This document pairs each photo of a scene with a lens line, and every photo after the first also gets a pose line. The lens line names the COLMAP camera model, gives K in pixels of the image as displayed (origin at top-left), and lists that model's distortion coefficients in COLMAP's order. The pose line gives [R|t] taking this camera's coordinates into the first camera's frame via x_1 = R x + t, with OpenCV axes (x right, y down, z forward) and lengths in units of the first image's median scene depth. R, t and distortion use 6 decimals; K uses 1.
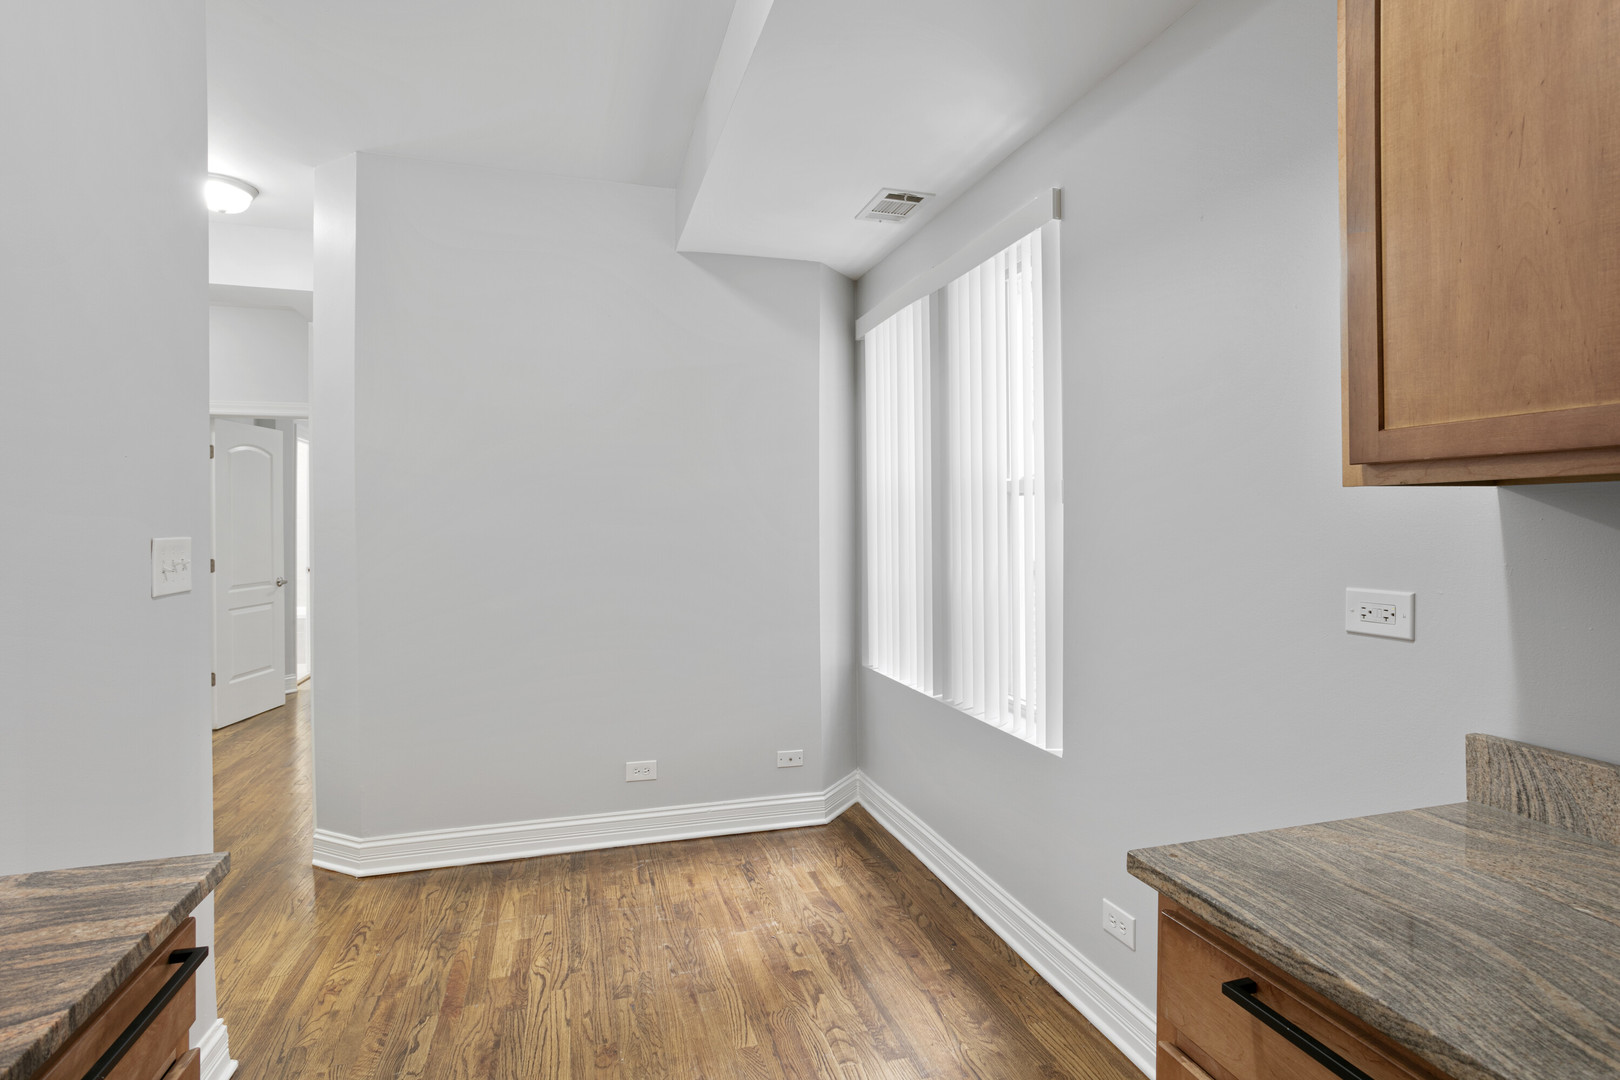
lens RADIAL K [[807.2, 0, 813.5], [0, 807.2, 518.8], [0, 0, 1]] dist [0.000730, 0.000094]
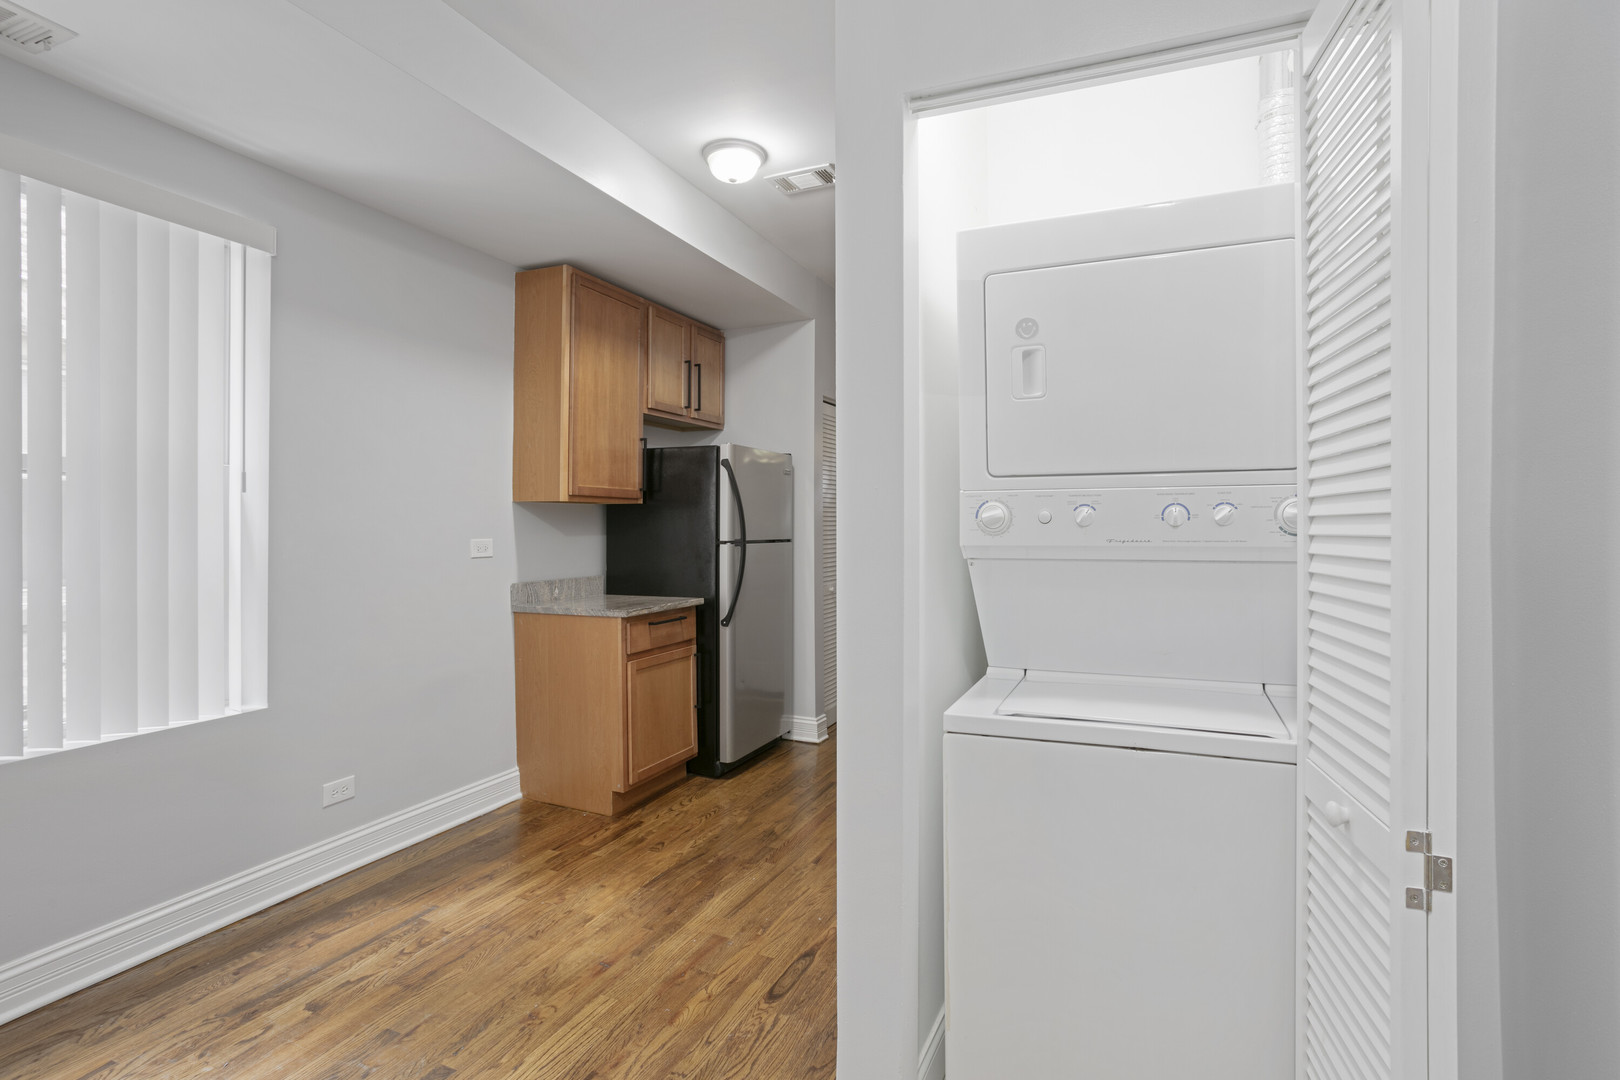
lens RADIAL K [[791.5, 0, 820.3], [0, 791.5, 520.2], [0, 0, 1]] dist [-0.054359, 0.031343]
pose [[-0.768944, 0.011055, 0.639220, -0.973096], [0.000786, 0.999866, -0.016346, 0.039196], [-0.639315, -0.012066, -0.768850, 1.276609]]
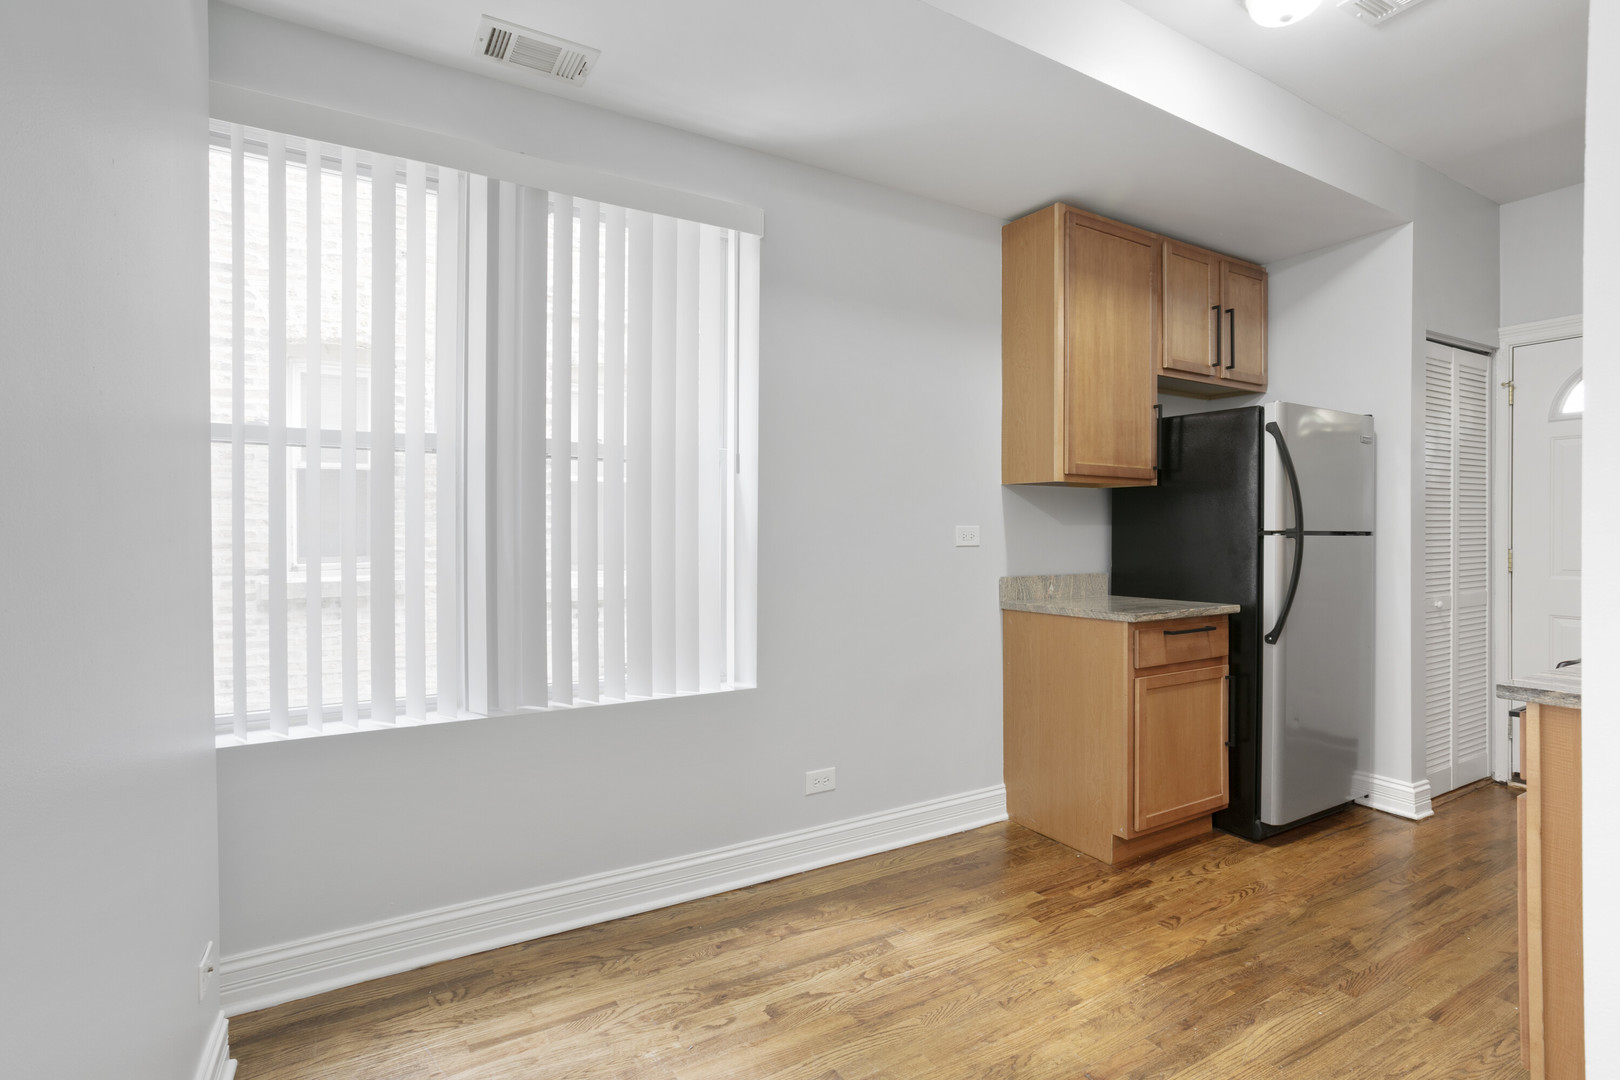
lens RADIAL K [[799.2, 0, 810.0], [0, 799.2, 540.0], [0, 0, 1]] dist [-0.053485, 0.032687]
pose [[-0.238194, -0.002698, 0.971214, -0.793528], [-0.005223, 0.999985, 0.001497, 0.072662], [-0.971204, -0.004716, -0.238205, 1.133547]]
